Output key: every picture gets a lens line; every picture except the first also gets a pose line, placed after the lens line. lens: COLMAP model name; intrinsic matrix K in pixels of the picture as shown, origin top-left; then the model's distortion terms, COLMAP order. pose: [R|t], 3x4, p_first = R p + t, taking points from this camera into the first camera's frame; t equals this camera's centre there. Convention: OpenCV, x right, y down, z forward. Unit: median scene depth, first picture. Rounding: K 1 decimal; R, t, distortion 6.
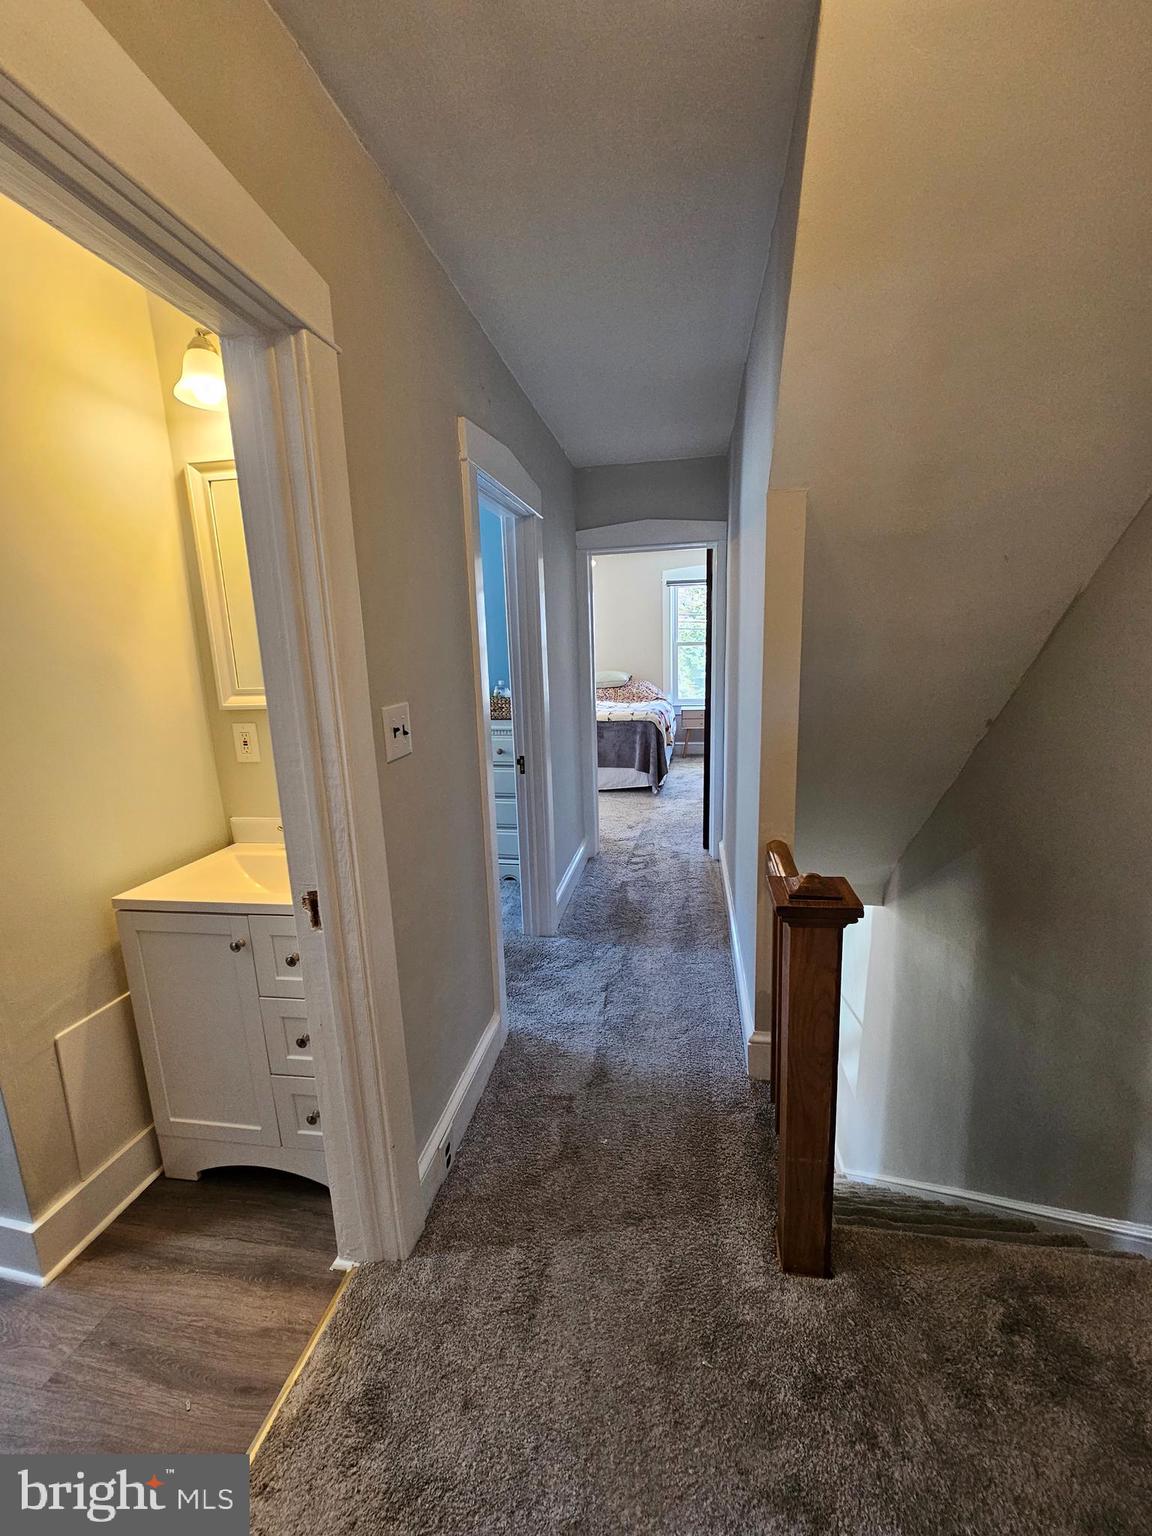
lens RADIAL K [[625.0, 0, 582.4], [0, 625.0, 774.3], [0, 0, 1]] dist [0.000119, -0.000381]
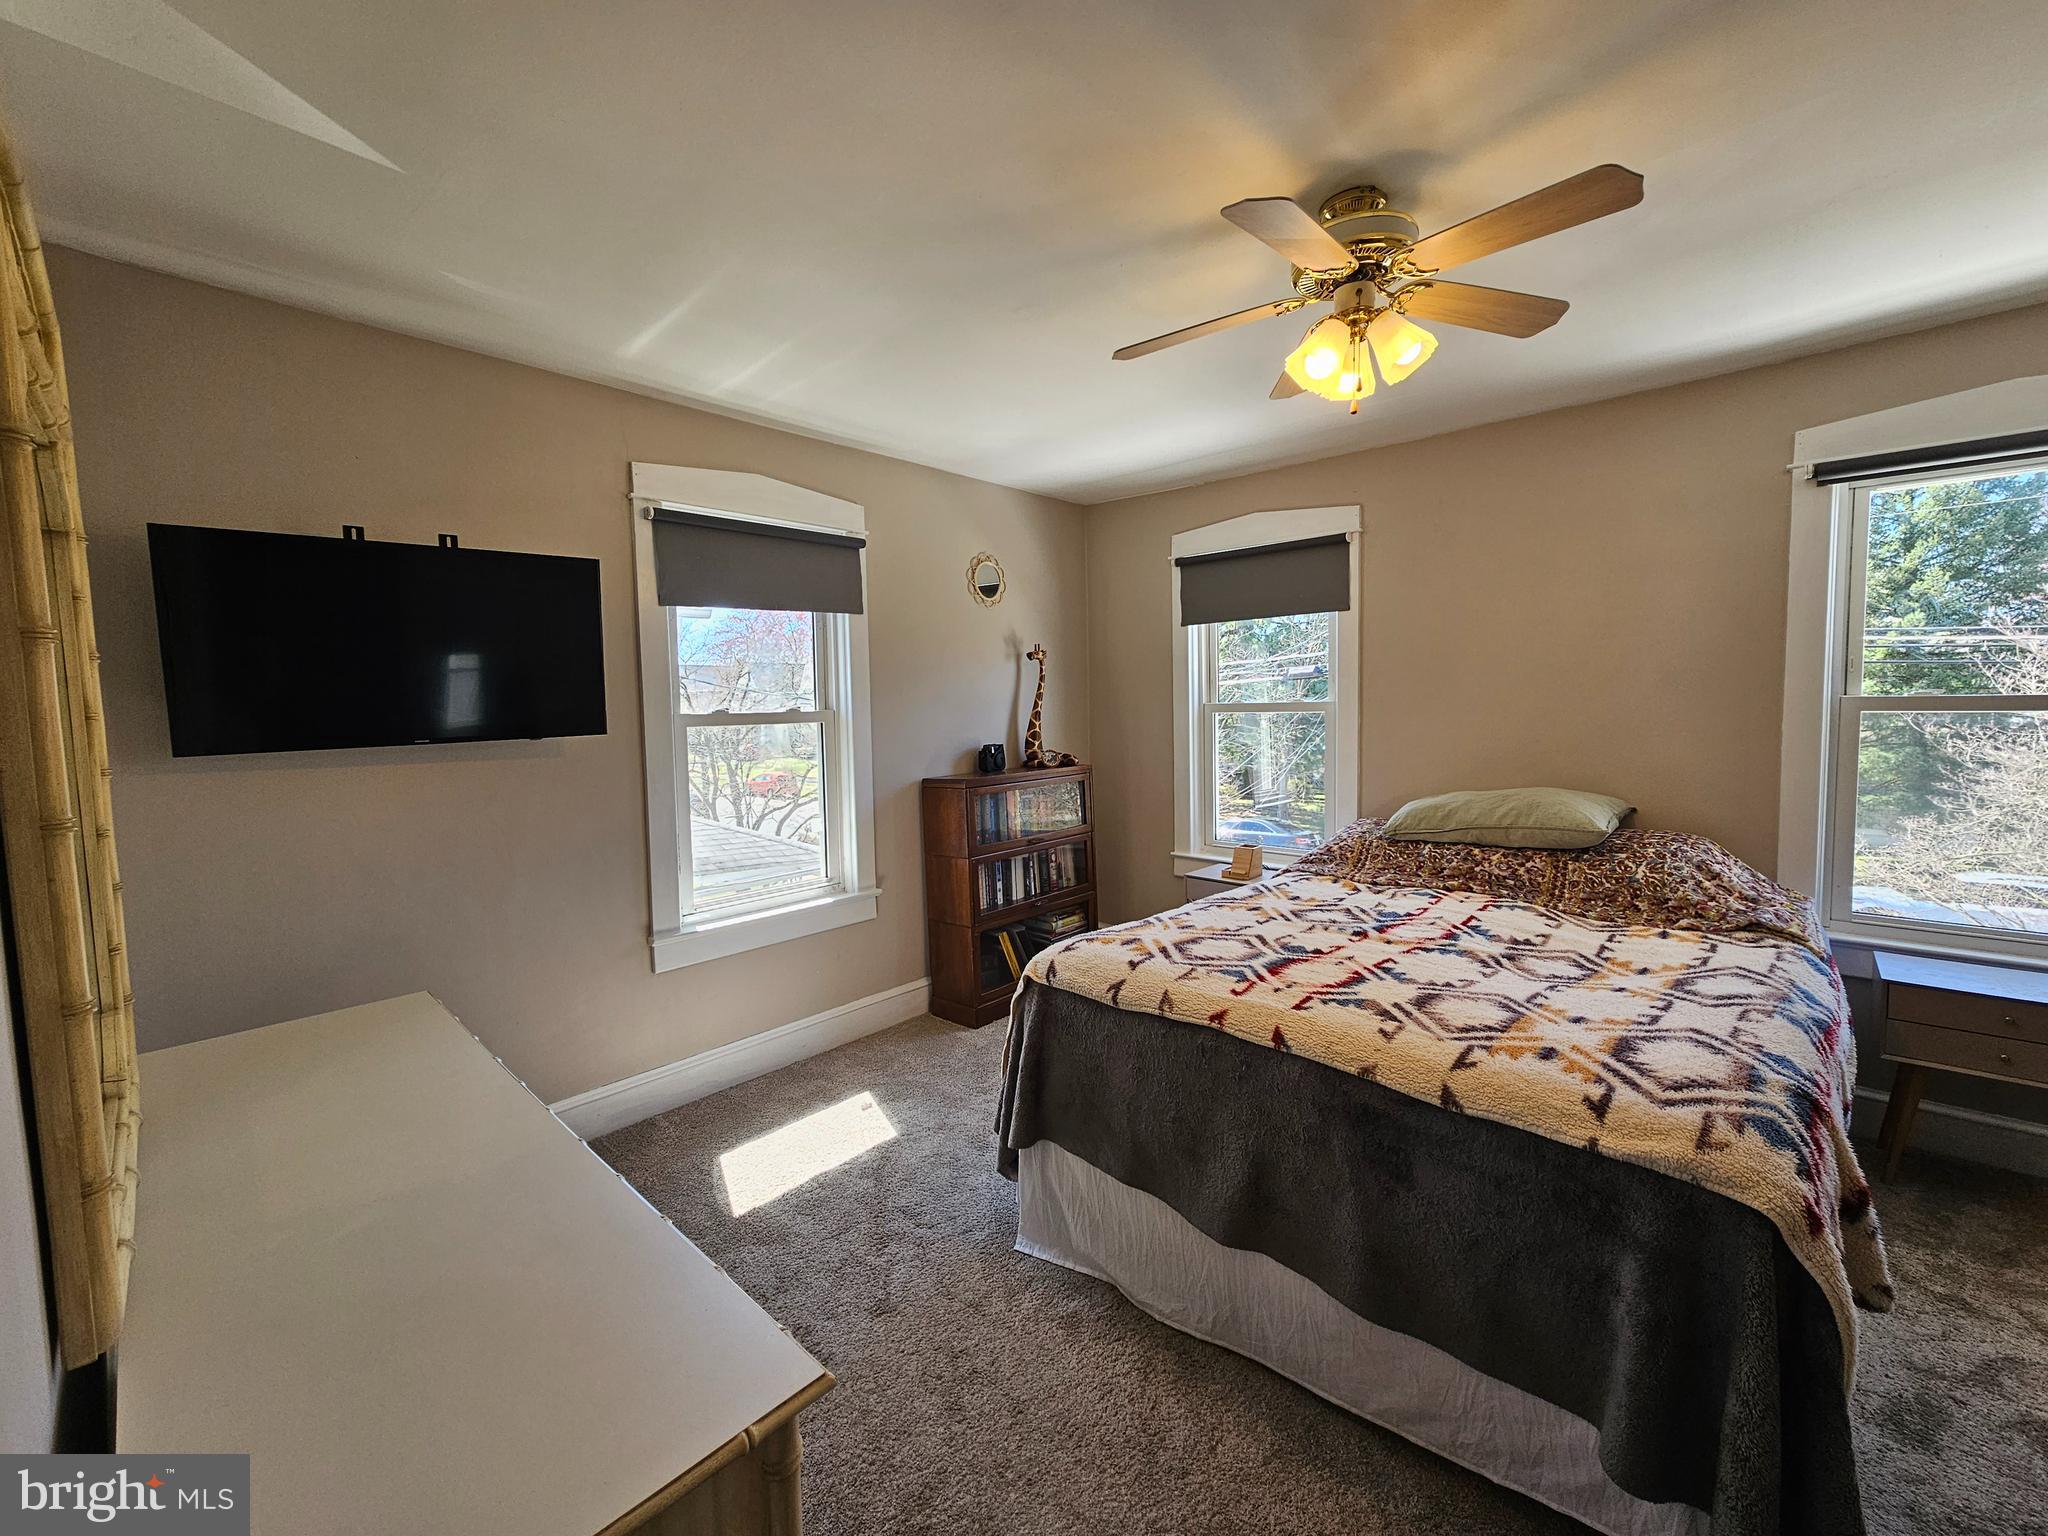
lens RADIAL K [[833.3, 0, 1026.2], [0, 833.3, 763.8], [0, 0, 1]] dist [0.000119, -0.000381]
pose [[0.839840, 0.048211, -0.540689, 0.121642], [-0.112851, 0.989793, -0.087032, -0.273225], [0.530974, 0.134111, 0.836708, 1.275401]]
